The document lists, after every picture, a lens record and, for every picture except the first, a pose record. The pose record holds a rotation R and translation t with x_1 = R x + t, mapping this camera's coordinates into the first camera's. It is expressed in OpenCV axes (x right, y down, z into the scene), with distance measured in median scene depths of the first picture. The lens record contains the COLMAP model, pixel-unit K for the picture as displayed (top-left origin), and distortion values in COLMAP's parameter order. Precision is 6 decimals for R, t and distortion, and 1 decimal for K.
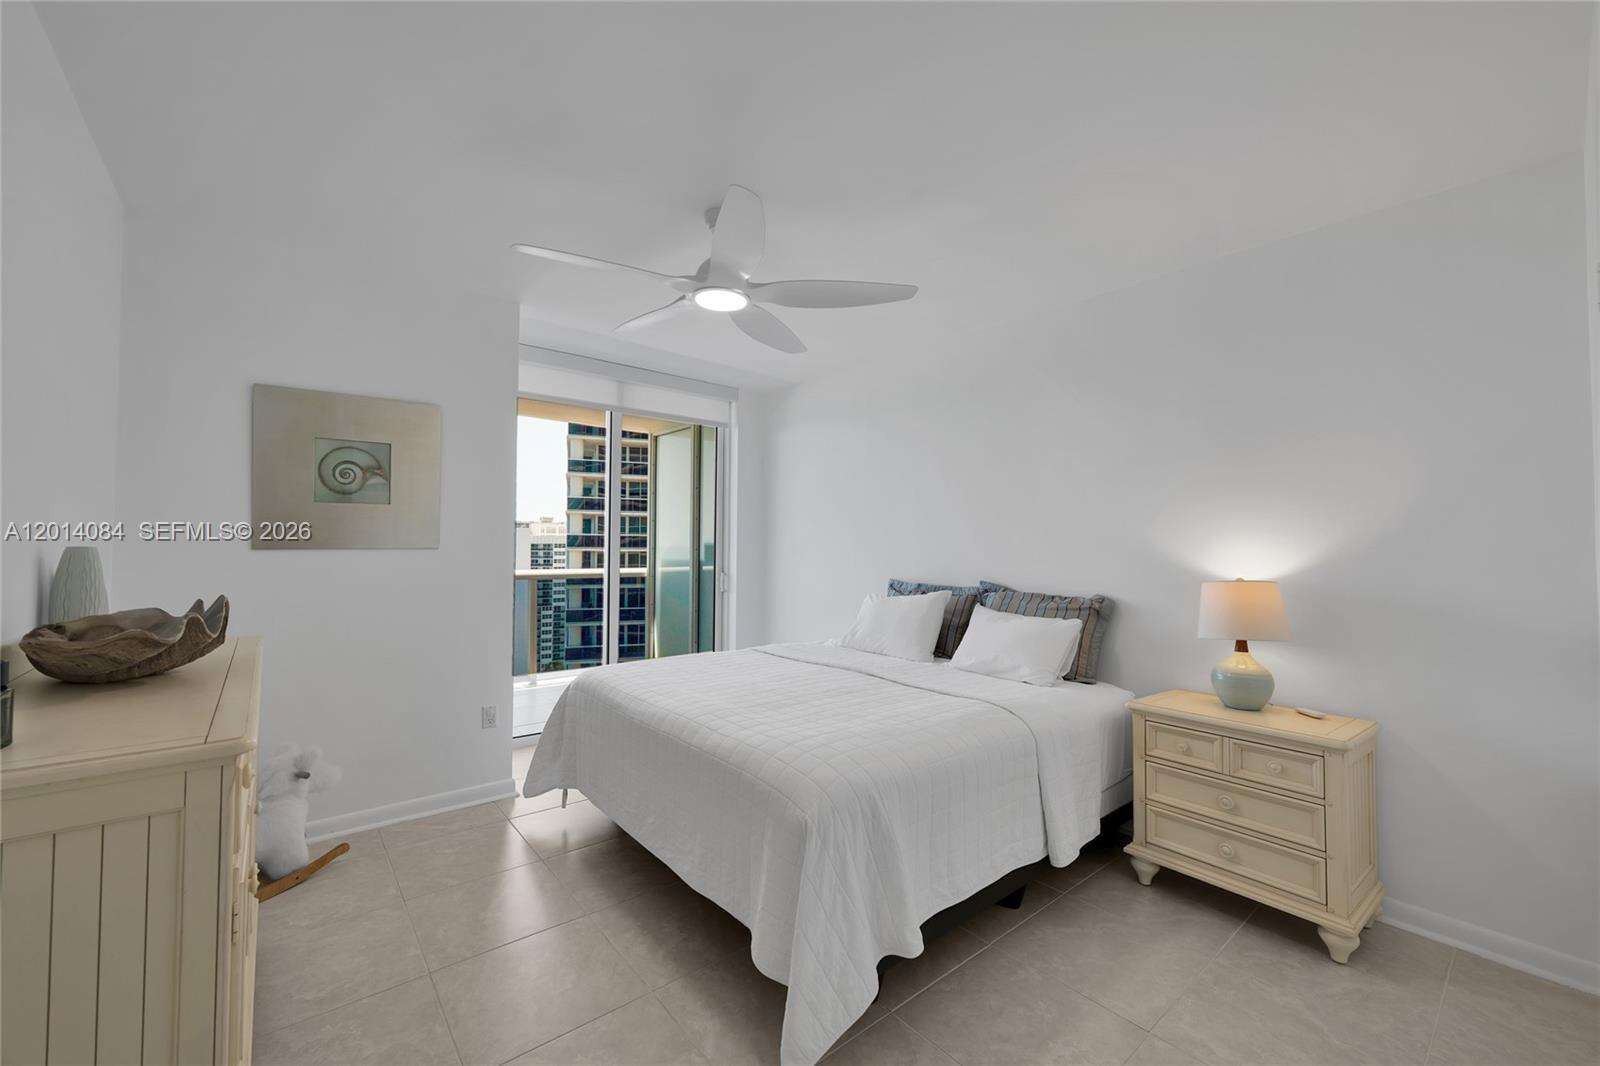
lens RADIAL K [[630.1, 0, 795.4], [0, 630.1, 530.2], [0, 0, 1]] dist [-0.001507, -0.000291]
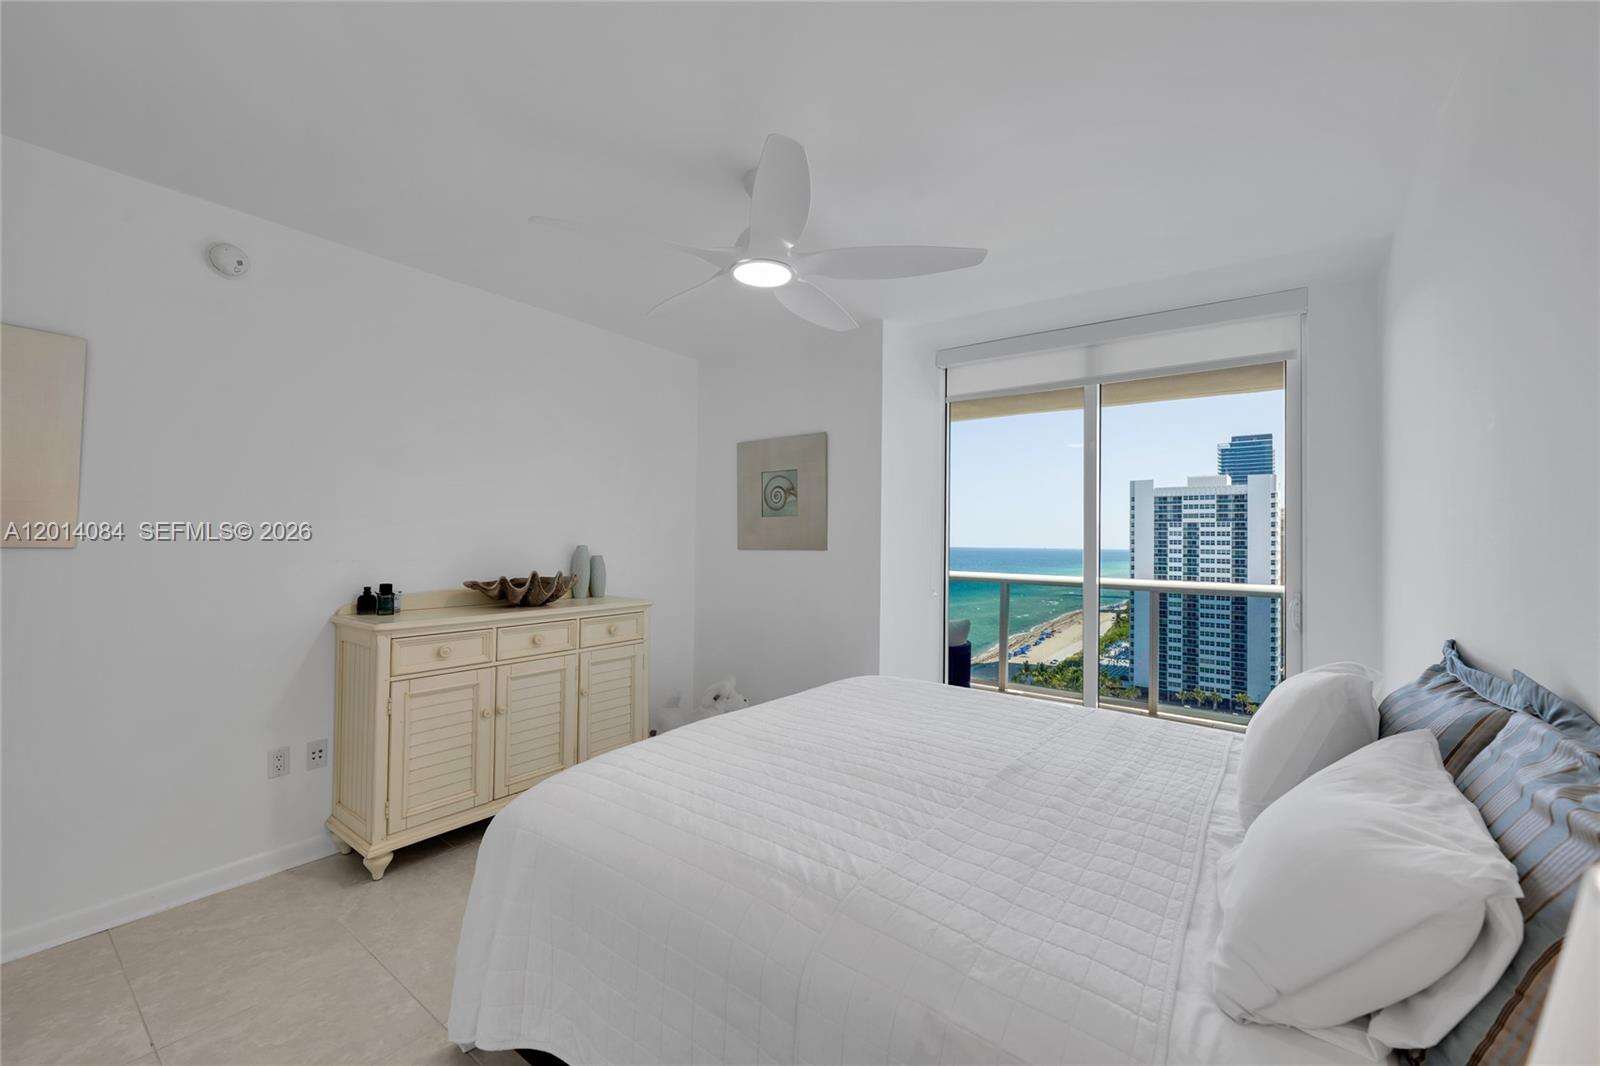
lens RADIAL K [[630.1, 0, 795.4], [0, 630.1, 530.2], [0, 0, 1]] dist [-0.001507, -0.000291]
pose [[0.252711, -0.022769, -0.967274, 0.621961], [0.010986, 0.999726, -0.020662, 0.015358], [0.967479, -0.005405, 0.252892, 0.679089]]
